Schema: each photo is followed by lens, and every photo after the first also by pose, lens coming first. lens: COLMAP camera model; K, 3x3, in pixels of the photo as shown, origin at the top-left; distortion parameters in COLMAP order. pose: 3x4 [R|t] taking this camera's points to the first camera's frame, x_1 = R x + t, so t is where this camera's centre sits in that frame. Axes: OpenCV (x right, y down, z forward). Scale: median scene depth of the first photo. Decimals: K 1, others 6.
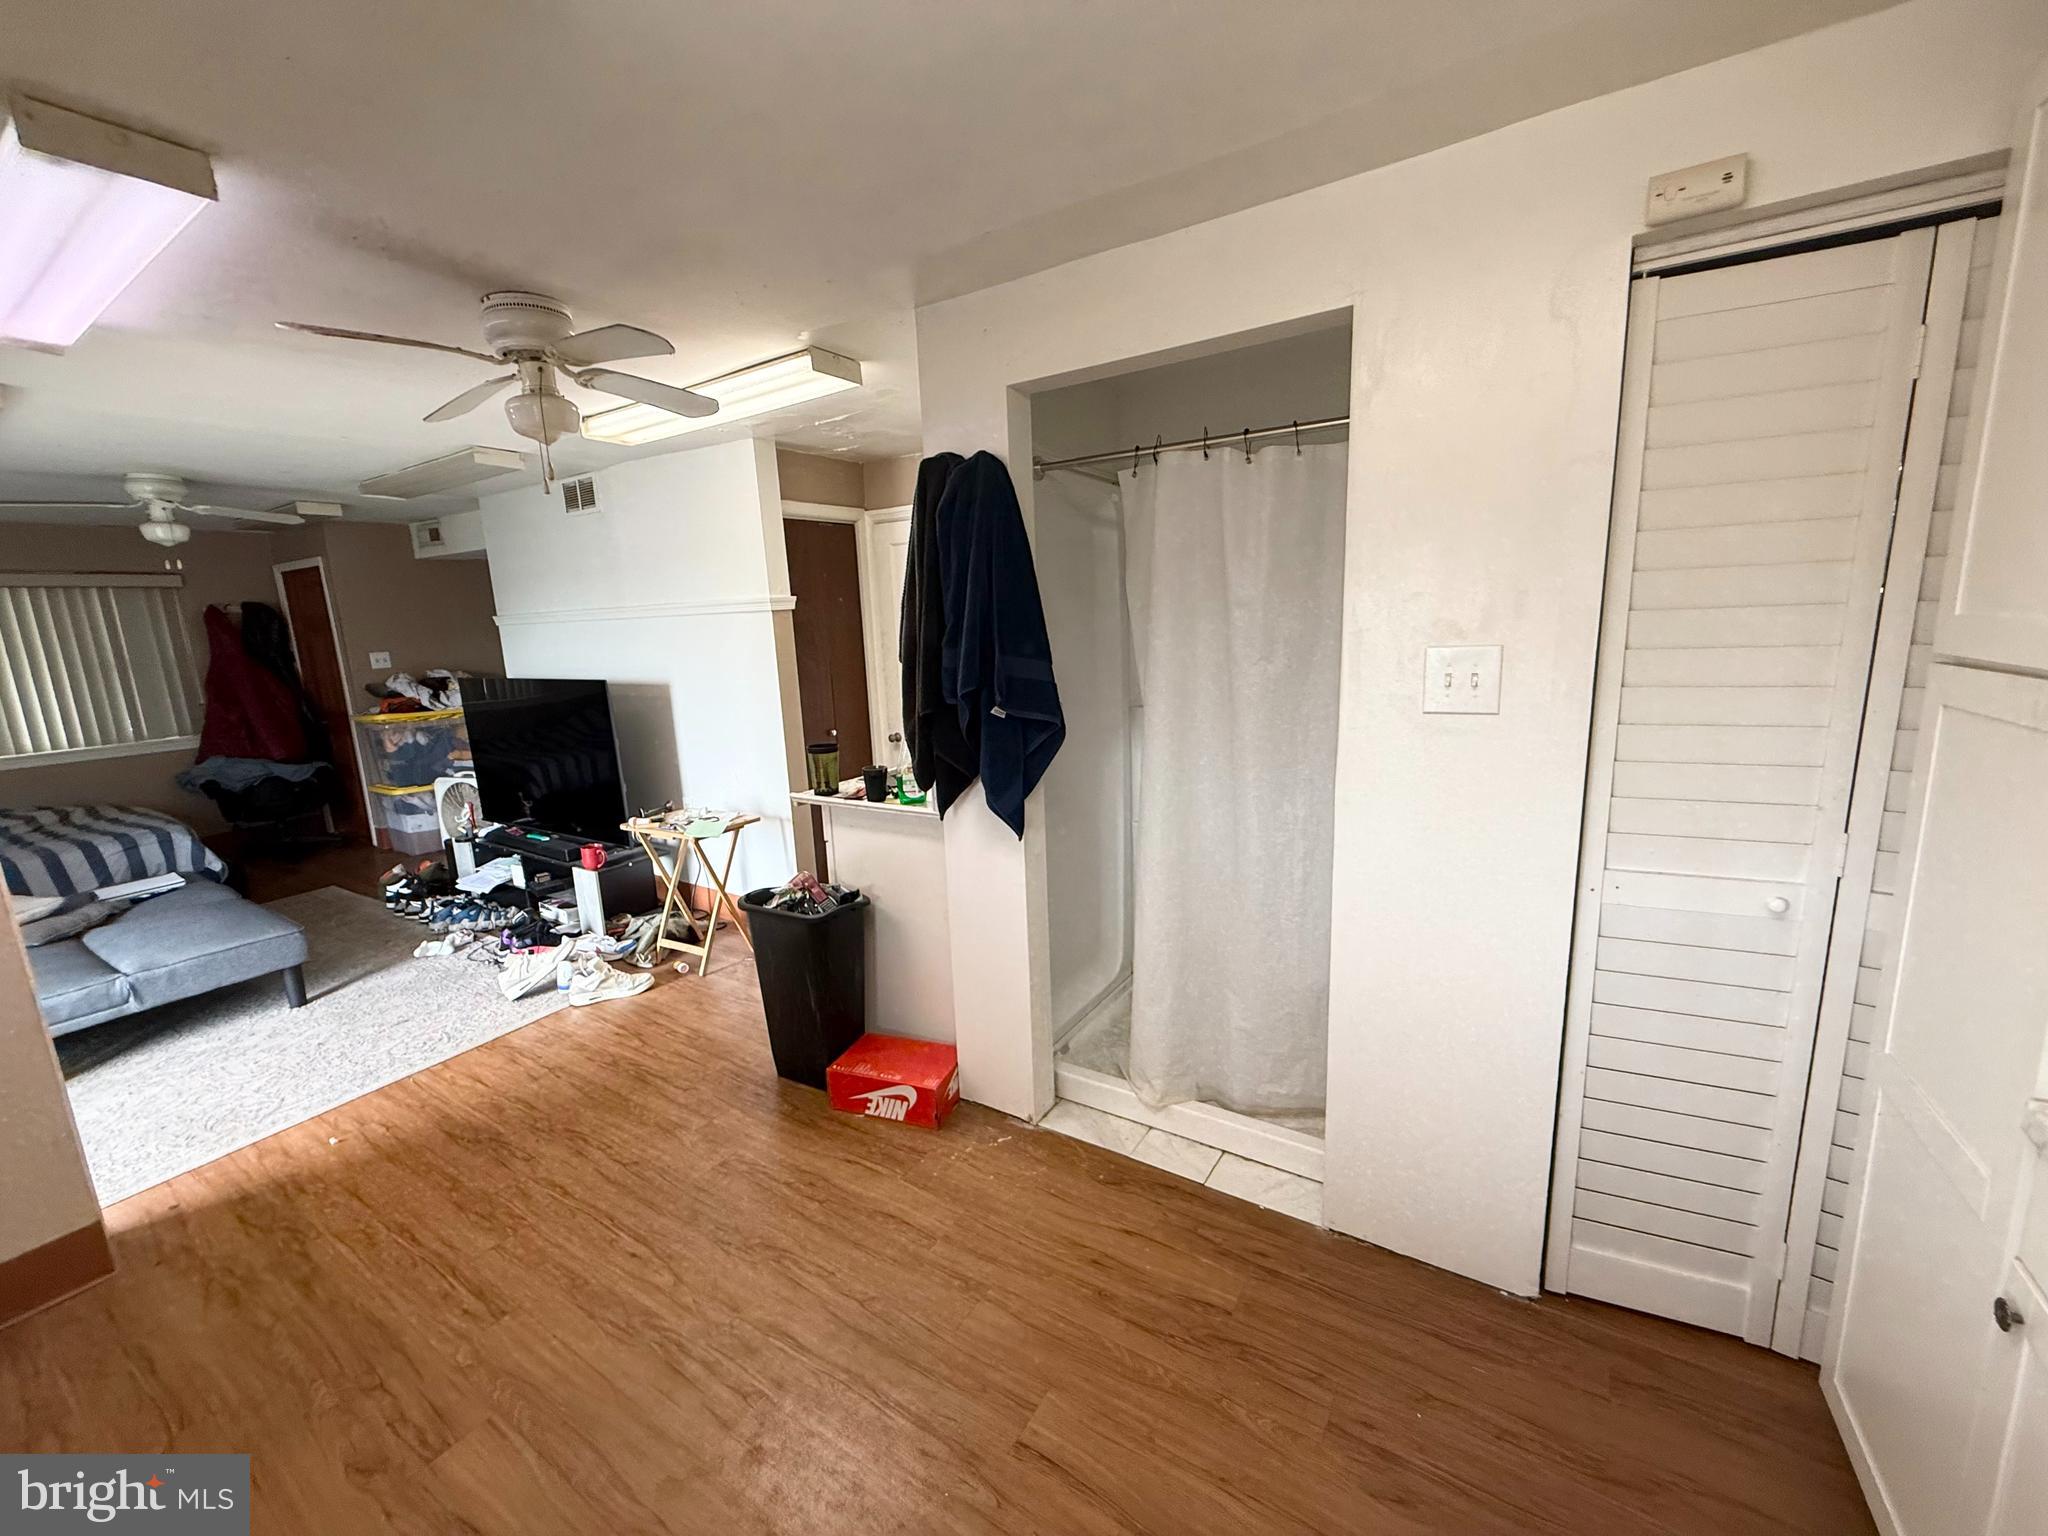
lens RADIAL K [[819.7, 0, 1024.0], [0, 819.7, 768.0], [0, 0, 1]] dist [0.001520, -0.000426]
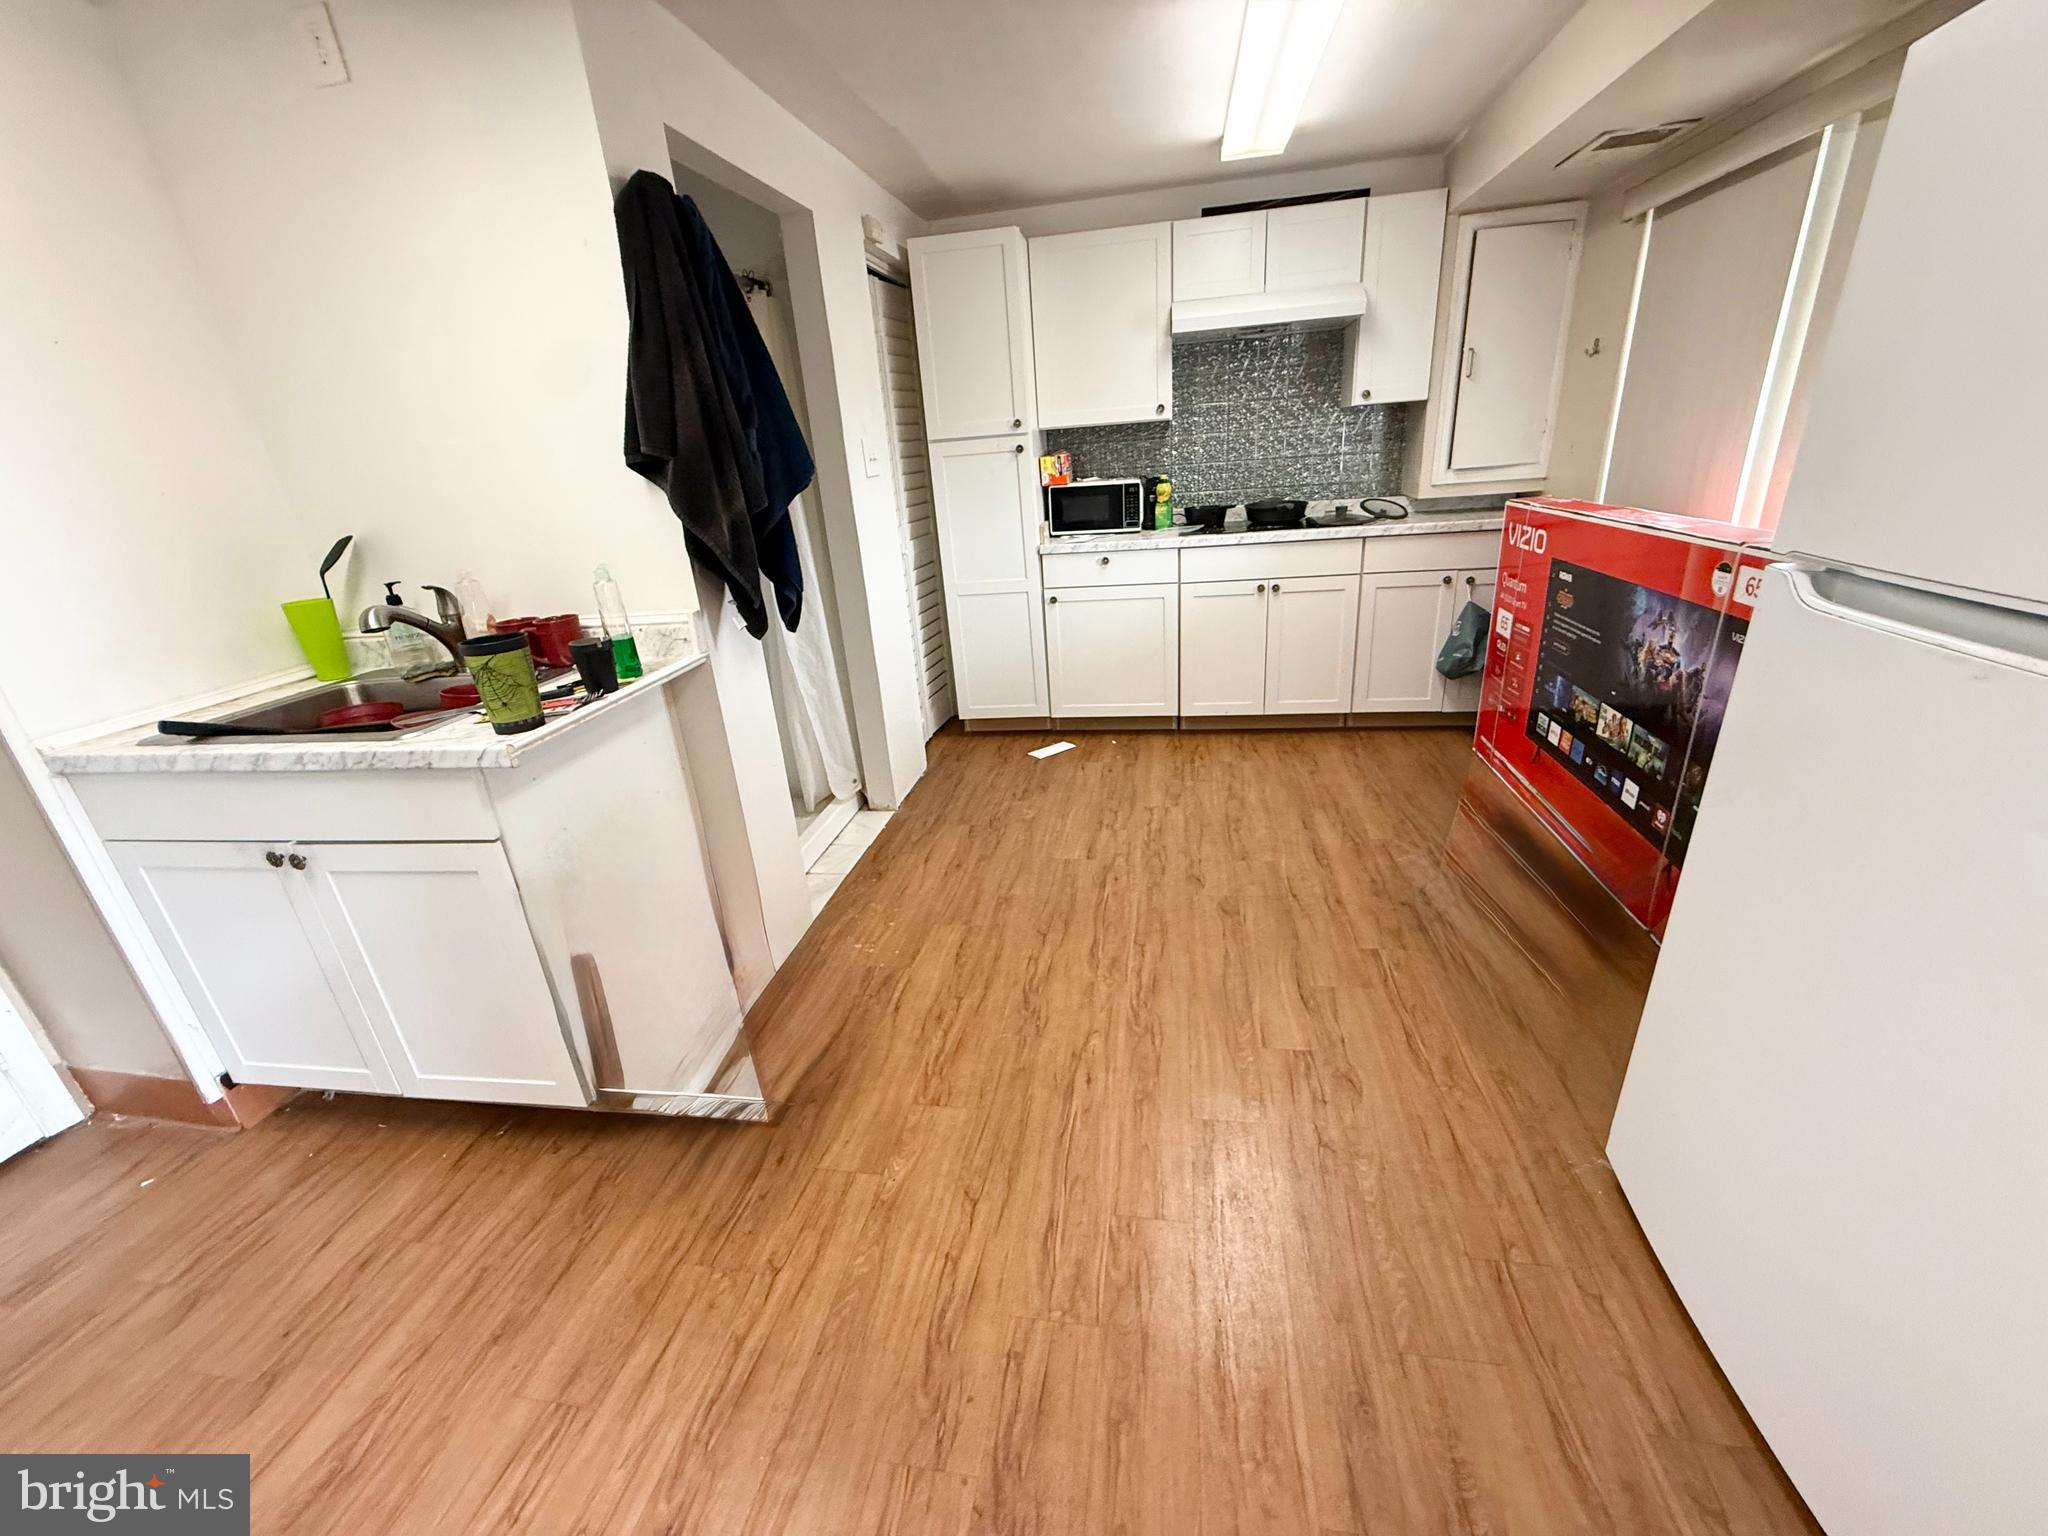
lens RADIAL K [[819.7, 0, 1024.0], [0, 819.7, 768.0], [0, 0, 1]] dist [0.001520, -0.000426]
pose [[-0.388211, -0.274329, 0.879793, -1.202957], [0.261944, 0.882444, 0.390739, -0.096355], [-0.883560, 0.382146, -0.270716, 1.223164]]
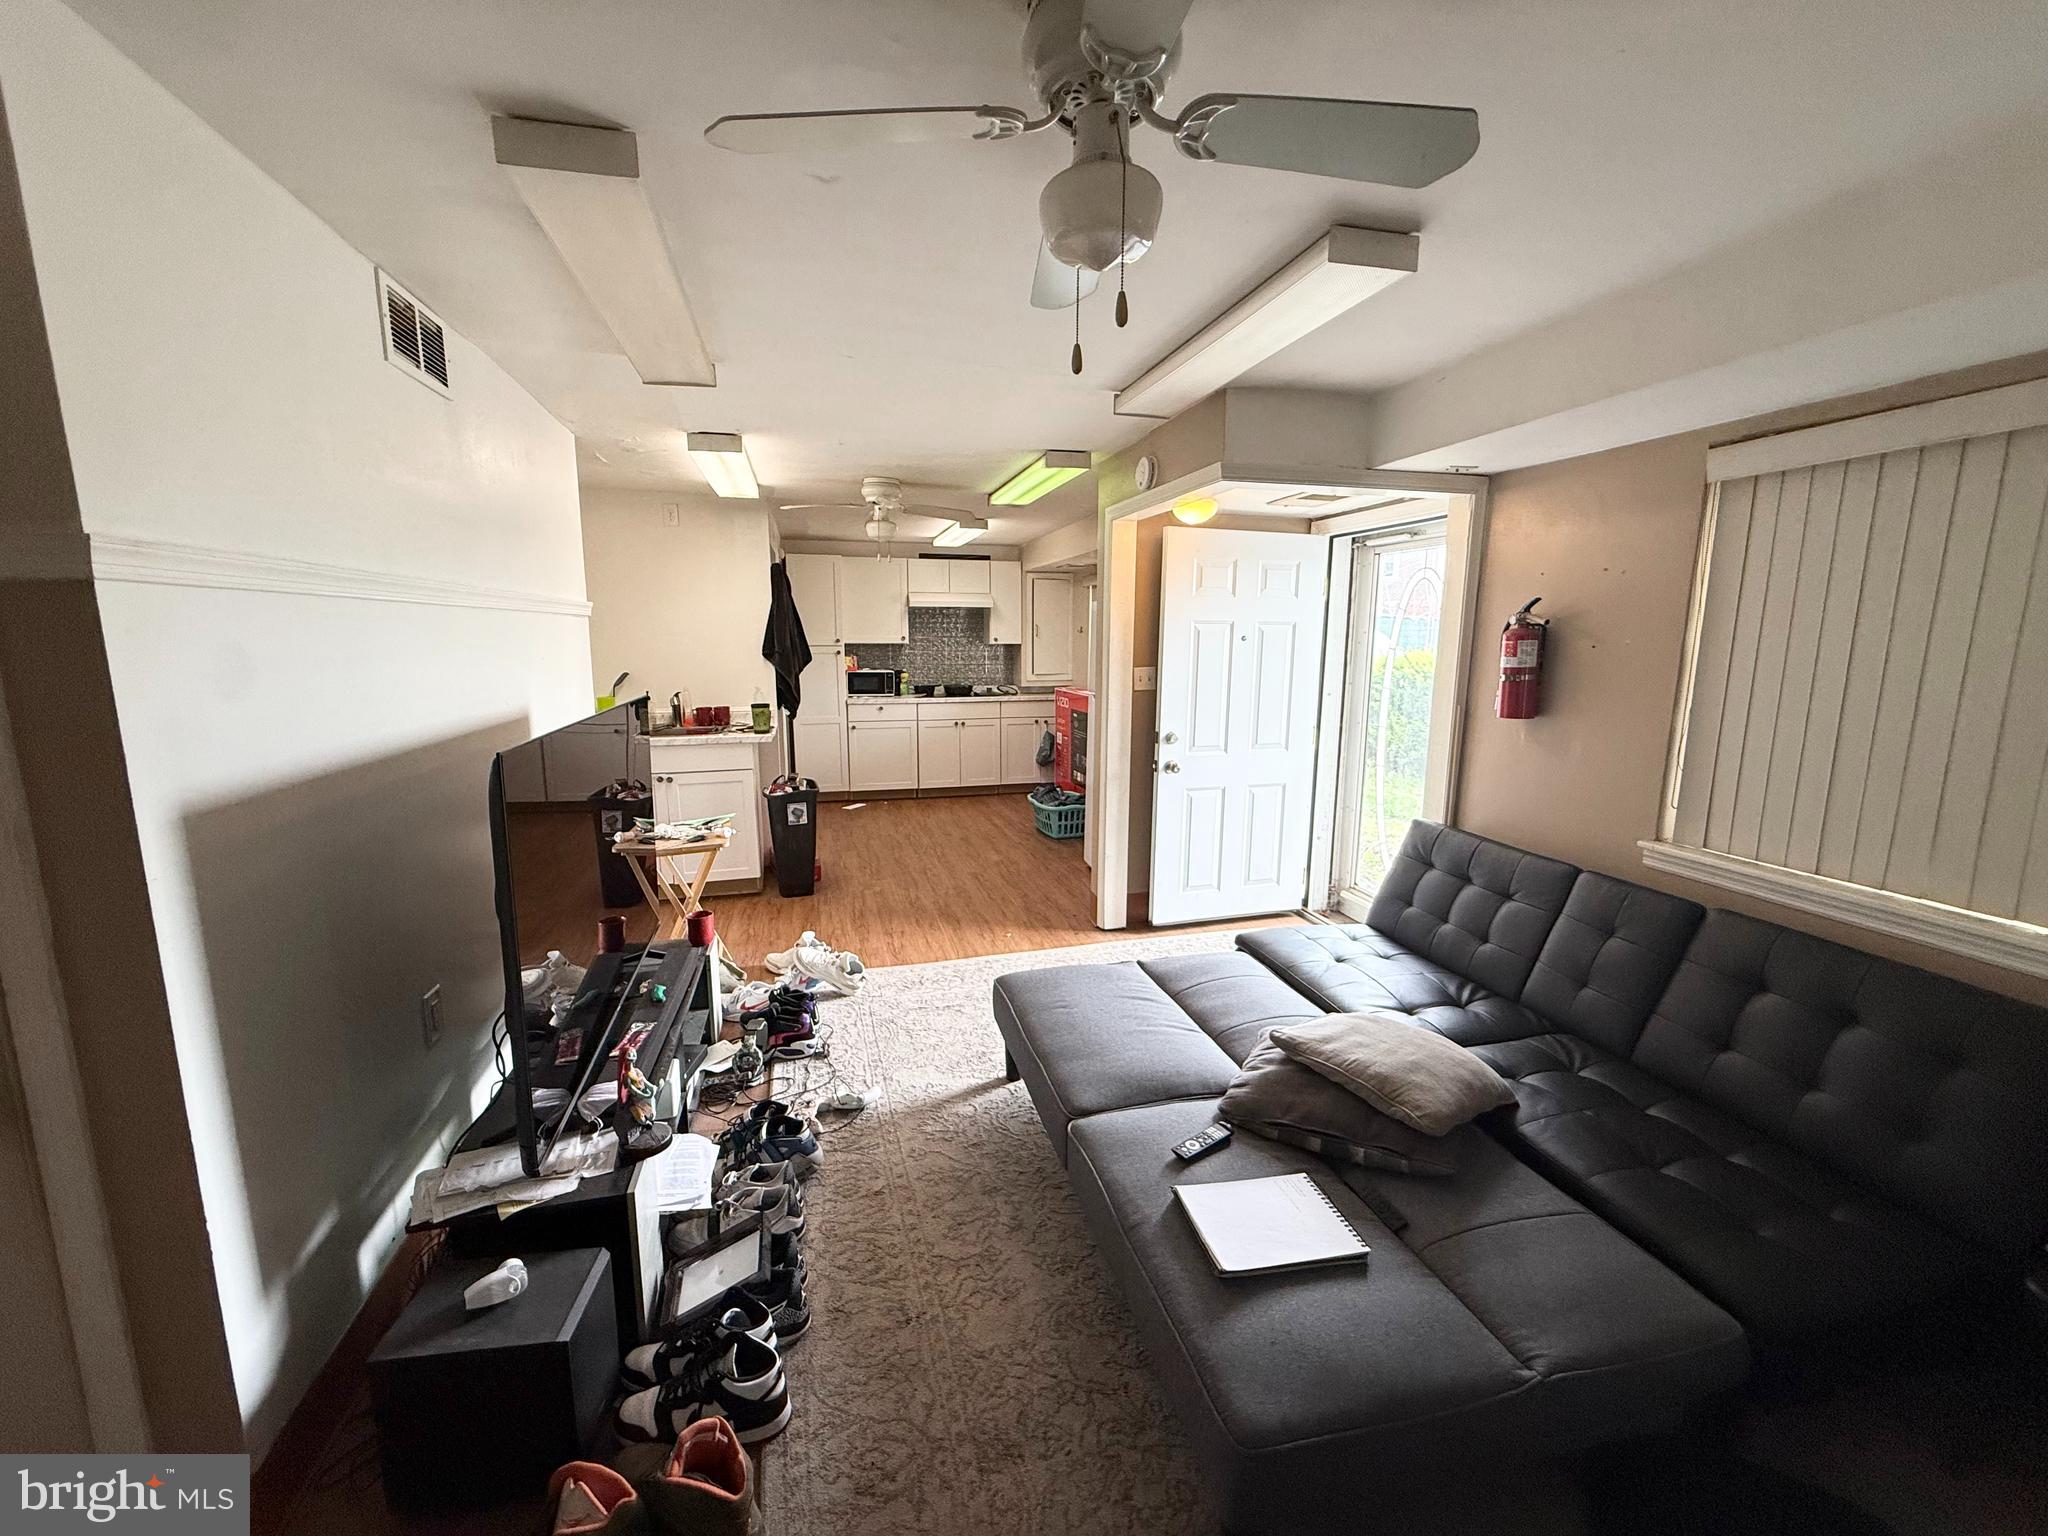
lens RADIAL K [[819.7, 0, 1024.0], [0, 819.7, 768.0], [0, 0, 1]] dist [0.001520, -0.000426]
pose [[-0.734177, -0.070064, 0.675334, -2.506887], [0.156900, 0.950231, 0.269154, -0.376774], [-0.660581, 0.303567, -0.686644, 2.579500]]
